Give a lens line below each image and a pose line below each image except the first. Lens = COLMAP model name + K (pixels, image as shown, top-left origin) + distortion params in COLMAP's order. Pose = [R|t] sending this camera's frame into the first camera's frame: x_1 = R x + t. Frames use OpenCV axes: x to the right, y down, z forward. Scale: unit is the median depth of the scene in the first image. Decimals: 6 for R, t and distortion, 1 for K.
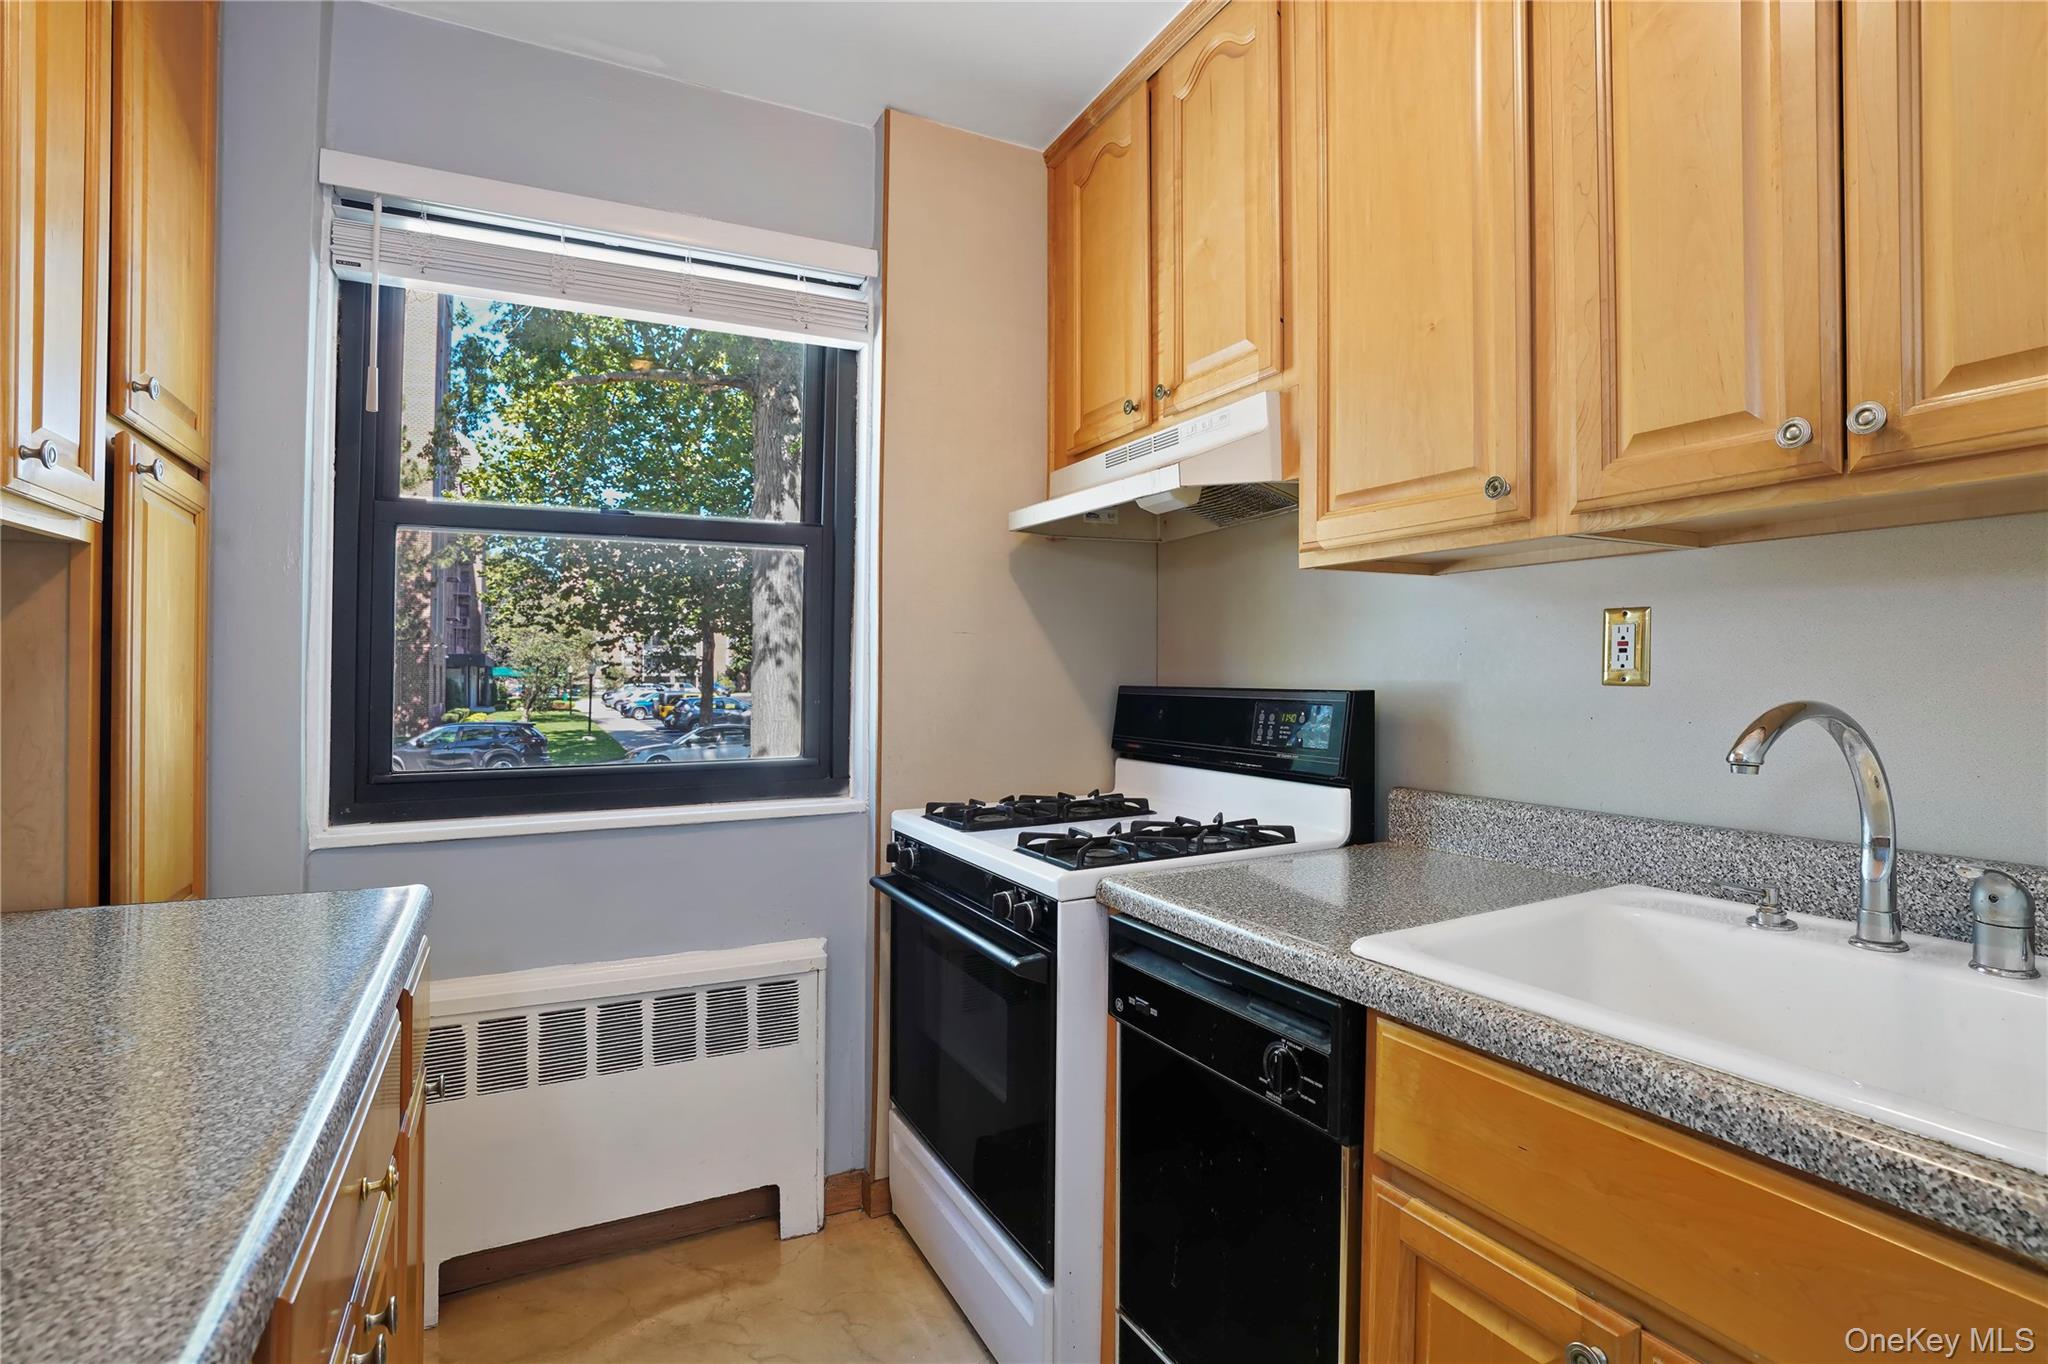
lens RADIAL K [[959.8, 0, 1023.8], [0, 959.8, 636.8], [0, 0, 1]] dist [-0.061994, 0.023128]
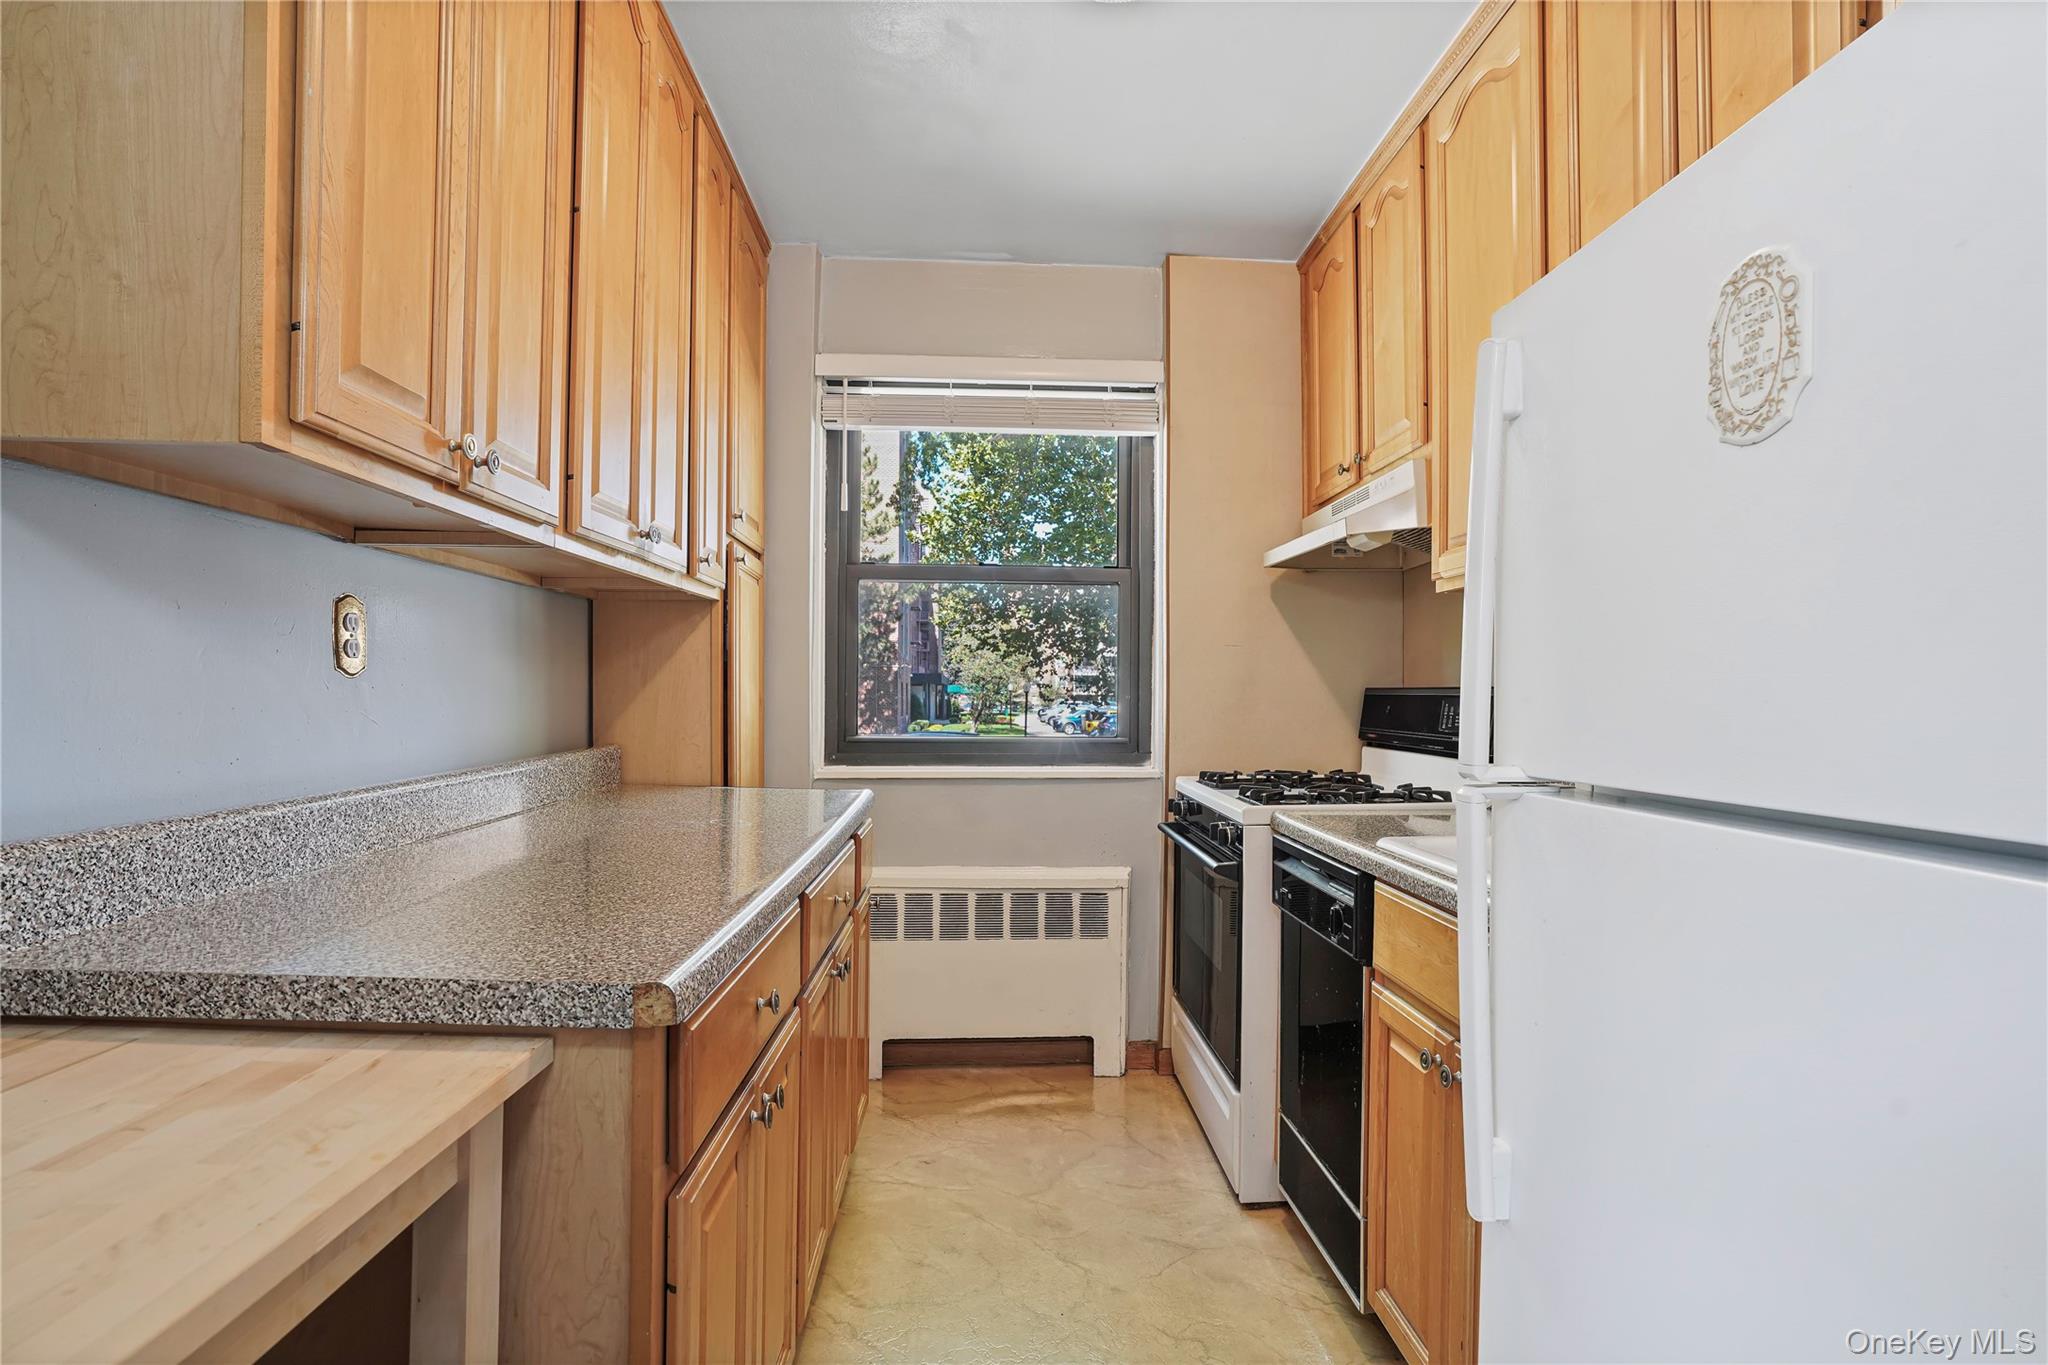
lens RADIAL K [[953.8, 0, 1044.3], [0, 953.8, 684.9], [0, 0, 1]] dist [-0.063959, 0.026085]
pose [[0.916333, 0.008495, -0.400326, 0.241197], [0.003032, 0.999599, 0.028154, 0.013620], [0.400405, -0.027012, 0.915940, -0.323752]]
